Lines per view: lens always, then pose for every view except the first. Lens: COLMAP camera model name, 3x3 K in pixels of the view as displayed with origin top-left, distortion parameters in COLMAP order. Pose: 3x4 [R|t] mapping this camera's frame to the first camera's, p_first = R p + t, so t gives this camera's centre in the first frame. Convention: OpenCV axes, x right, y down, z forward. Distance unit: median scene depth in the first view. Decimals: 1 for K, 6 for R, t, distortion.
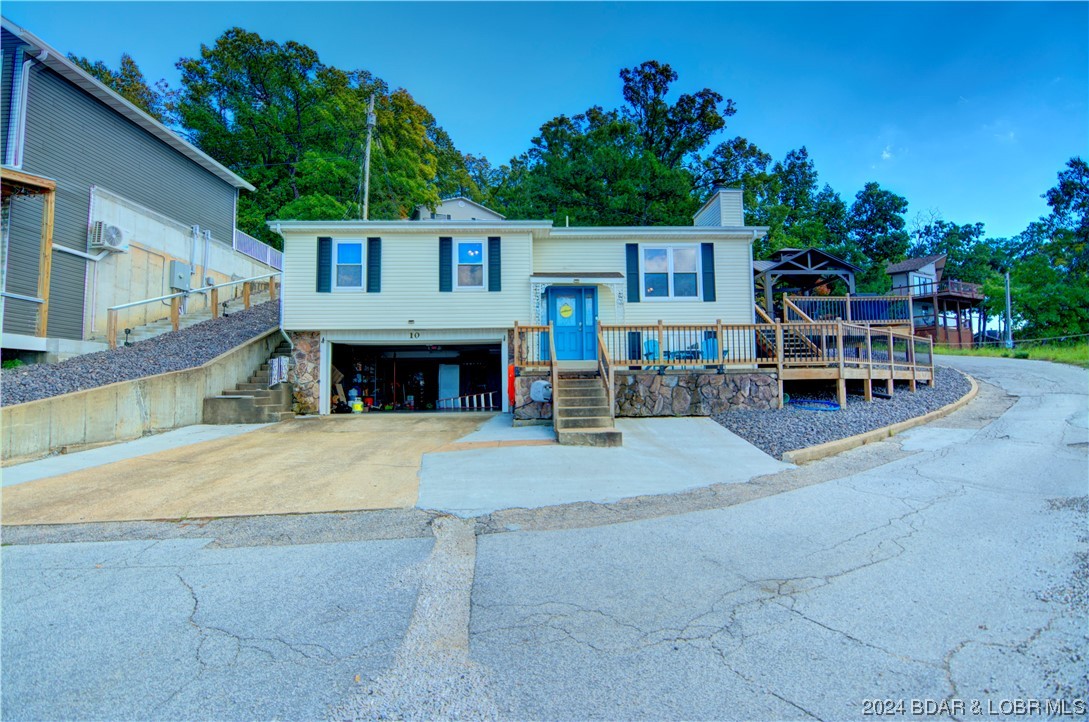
lens RADIAL K [[522.4, 0, 543.2], [0, 522.4, 362.6], [0, 0, 1]] dist [-0.013230, -0.007681]
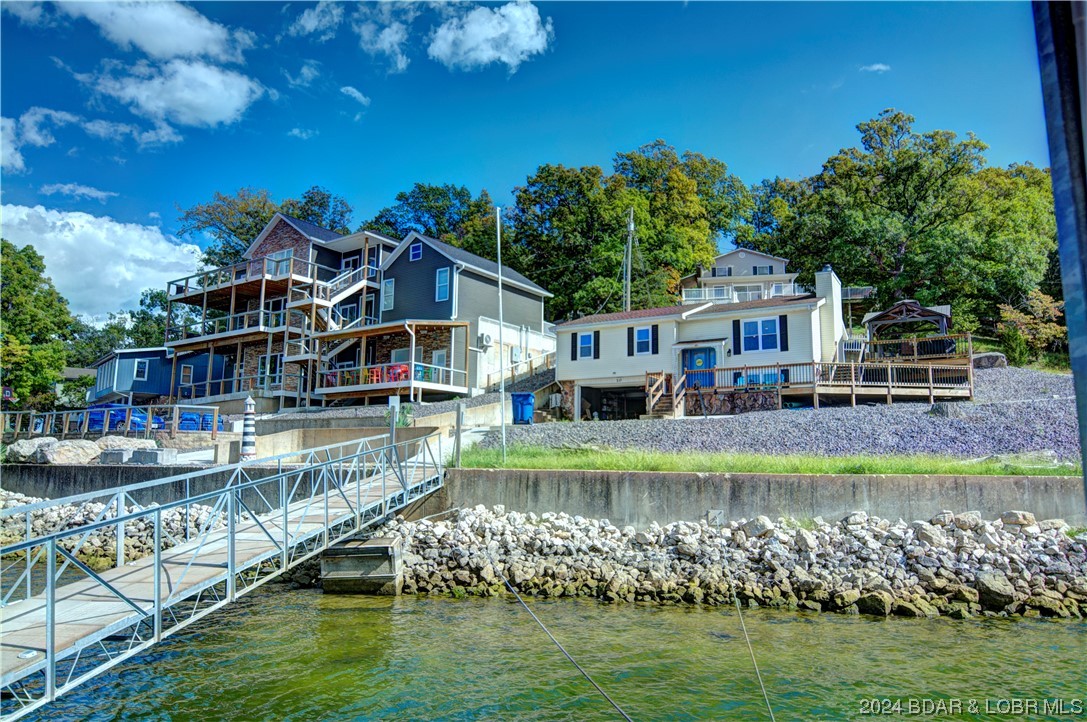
lens RADIAL K [[736.6, 0, 543.5], [0, 736.6, 362.6], [0, 0, 1]] dist [-0.000377, -0.017957]
pose [[0.837458, -0.061083, -0.543078, 0.952588], [0.016677, 0.996128, -0.086324, 0.106118], [0.546248, 0.063236, 0.835233, -1.342075]]
